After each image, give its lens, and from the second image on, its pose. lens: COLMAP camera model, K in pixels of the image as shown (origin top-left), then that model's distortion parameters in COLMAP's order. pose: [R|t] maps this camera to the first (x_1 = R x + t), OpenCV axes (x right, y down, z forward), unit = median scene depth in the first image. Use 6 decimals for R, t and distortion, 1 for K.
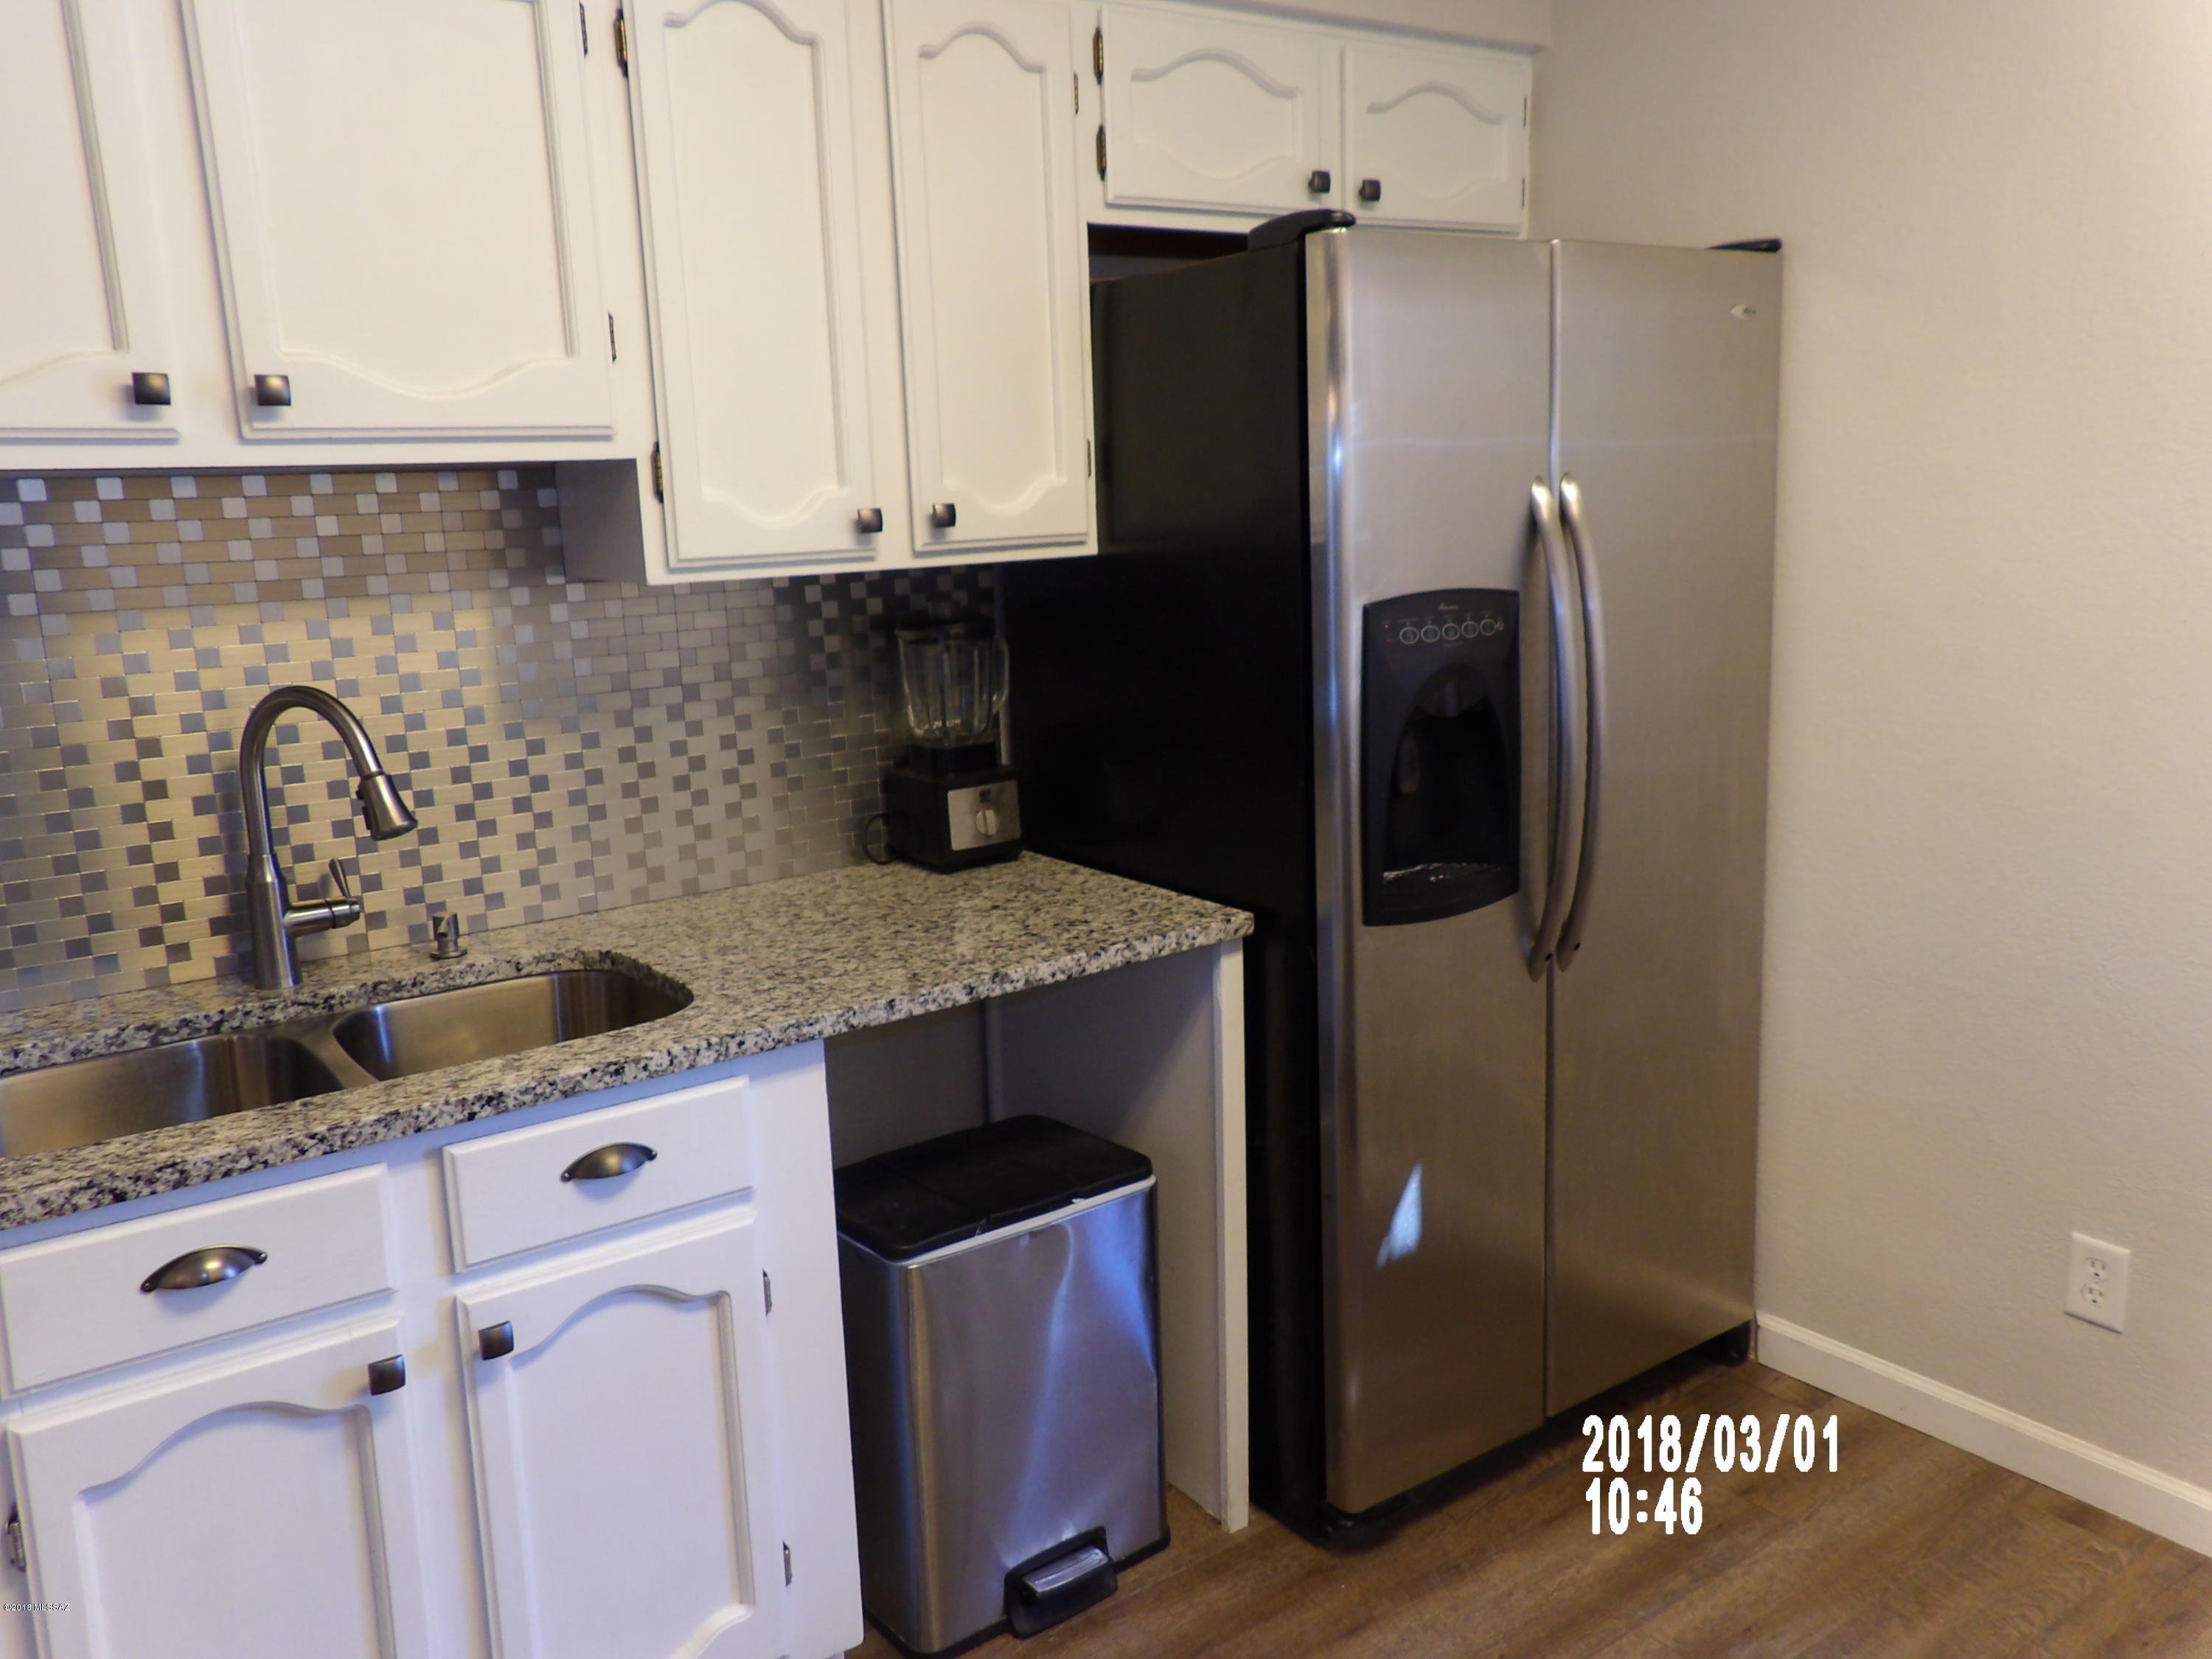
lens RADIAL K [[1726.6, 0, 1106.0], [0, 1726.6, 829.5], [0, 0, 1]] dist [0.024779, 0.004747]
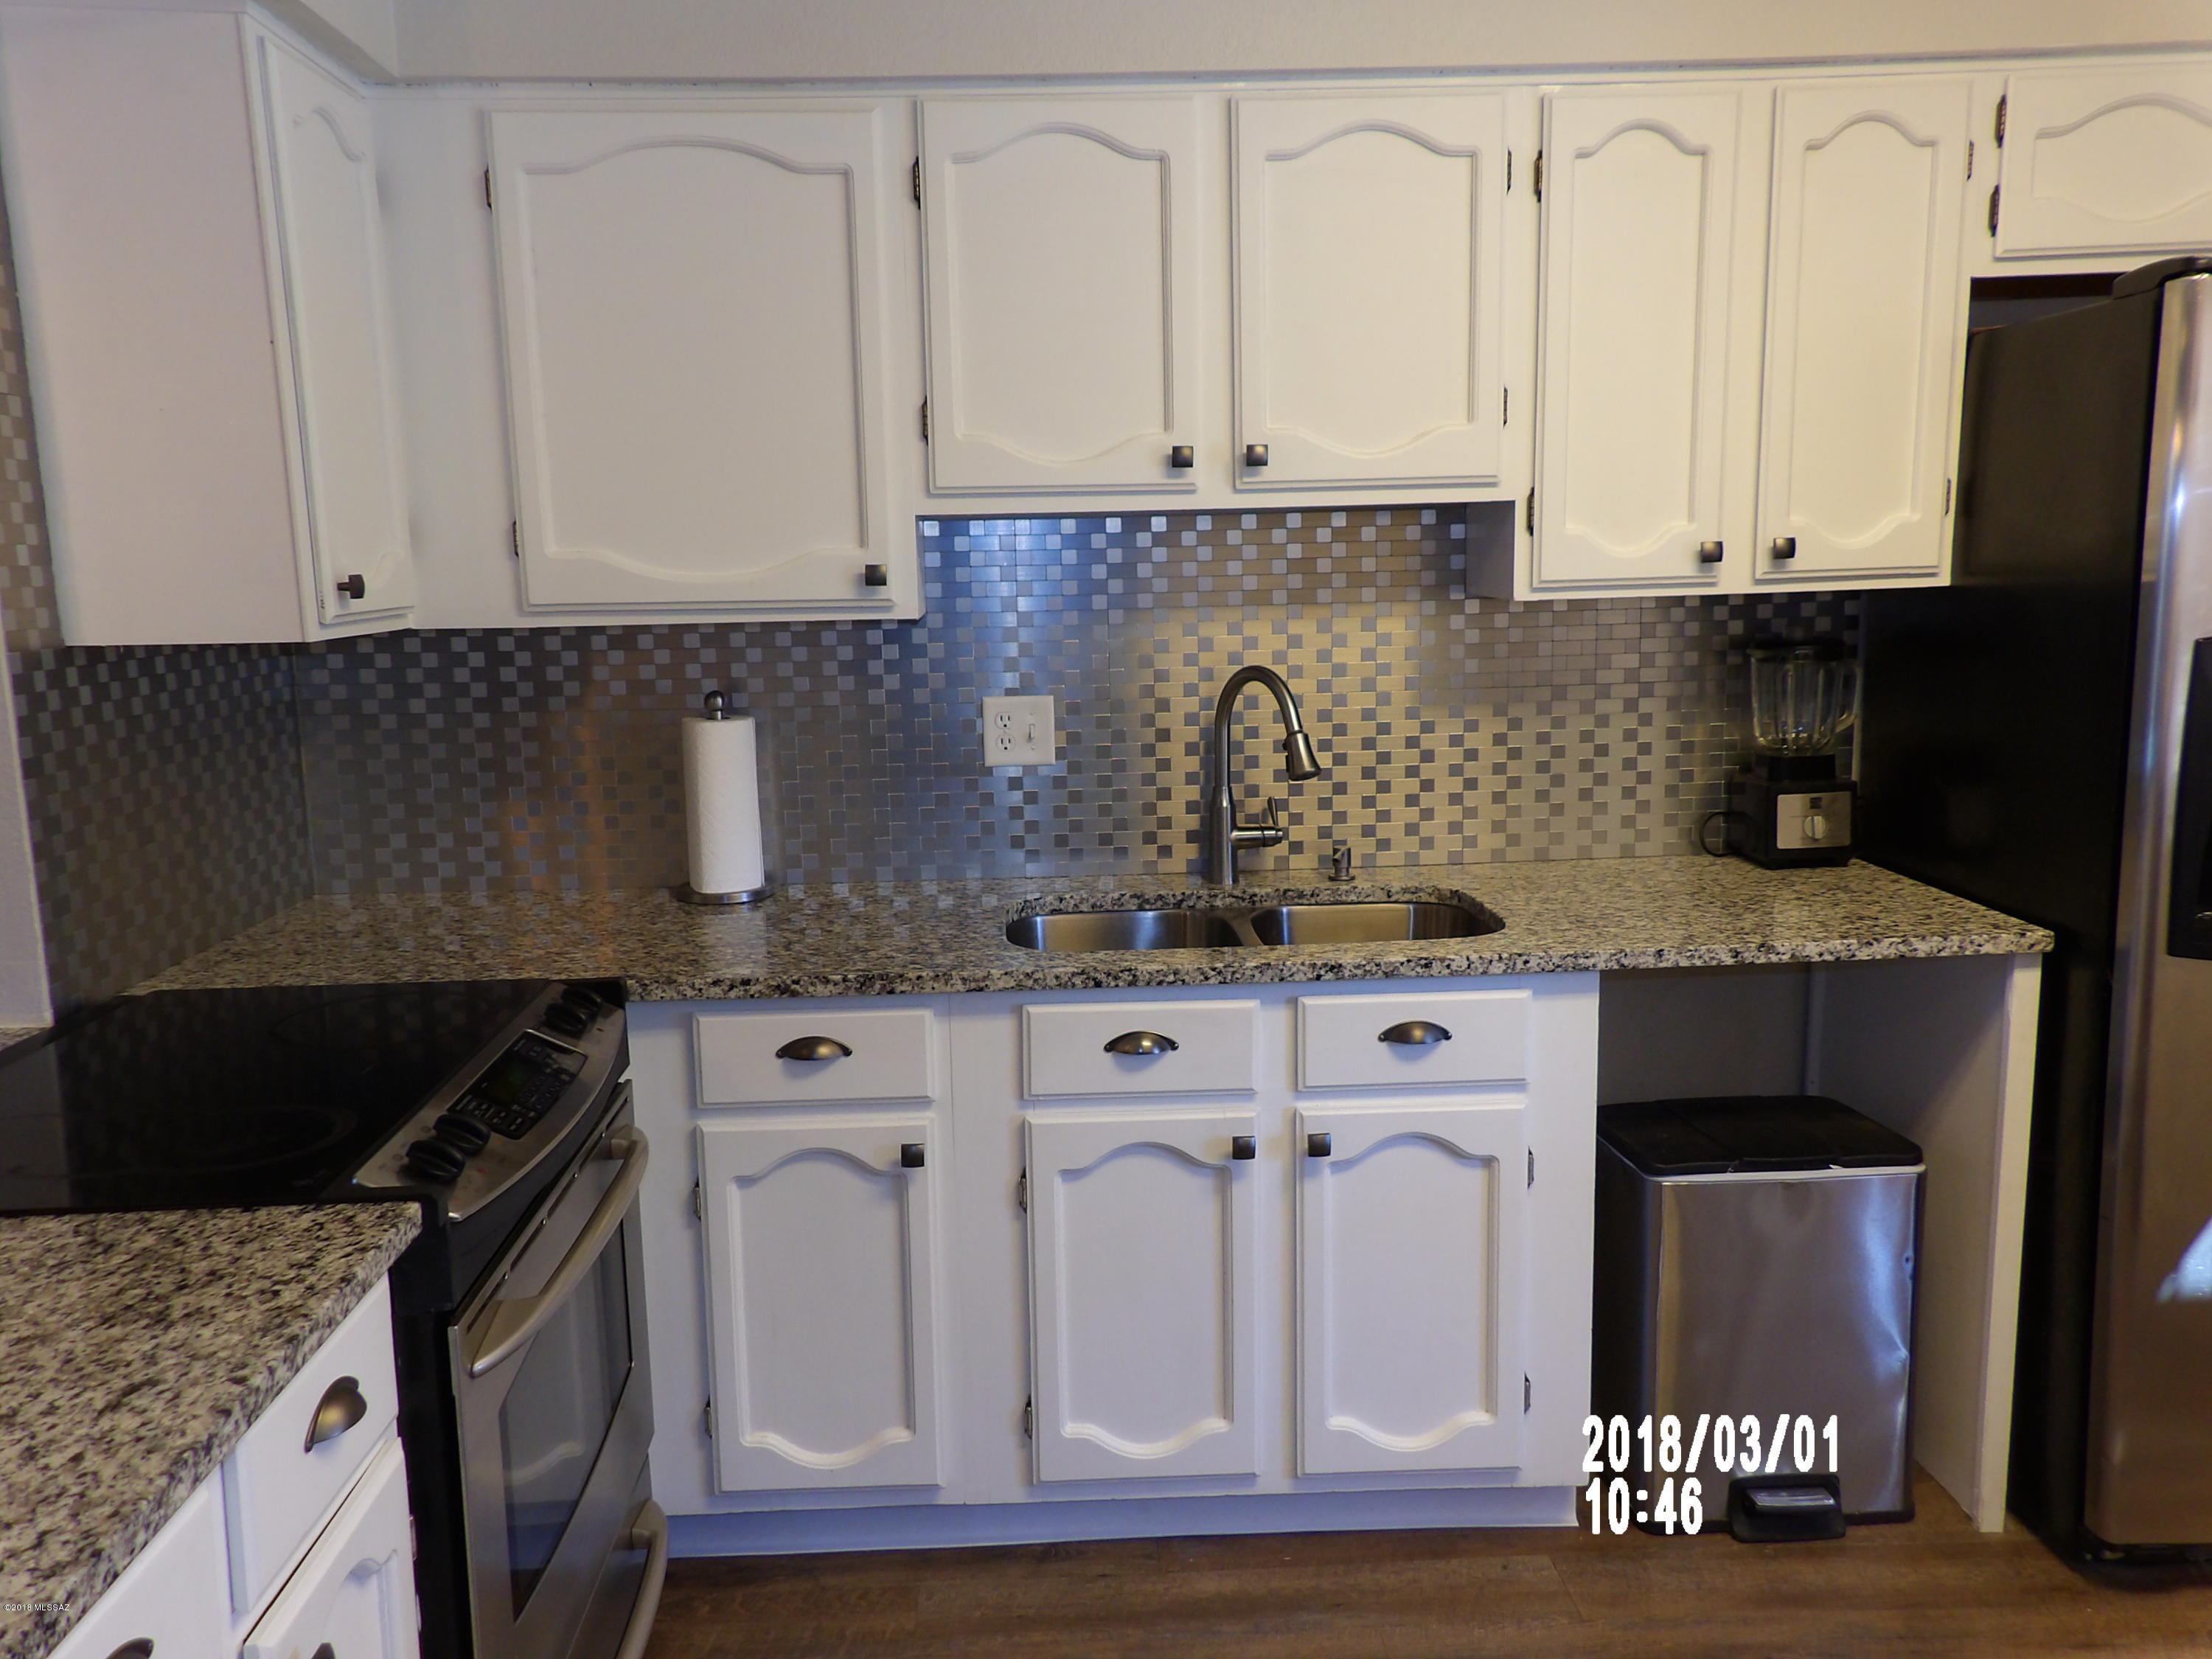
lens RADIAL K [[1724.7, 0, 1100.3], [0, 1724.7, 828.9], [0, 0, 1]] dist [0.025715, 0.016593]
pose [[0.836841, 0.102320, -0.537798, 0.170653], [-0.111391, 0.993652, 0.015719, 0.035978], [0.535993, 0.046752, 0.842927, -0.204489]]
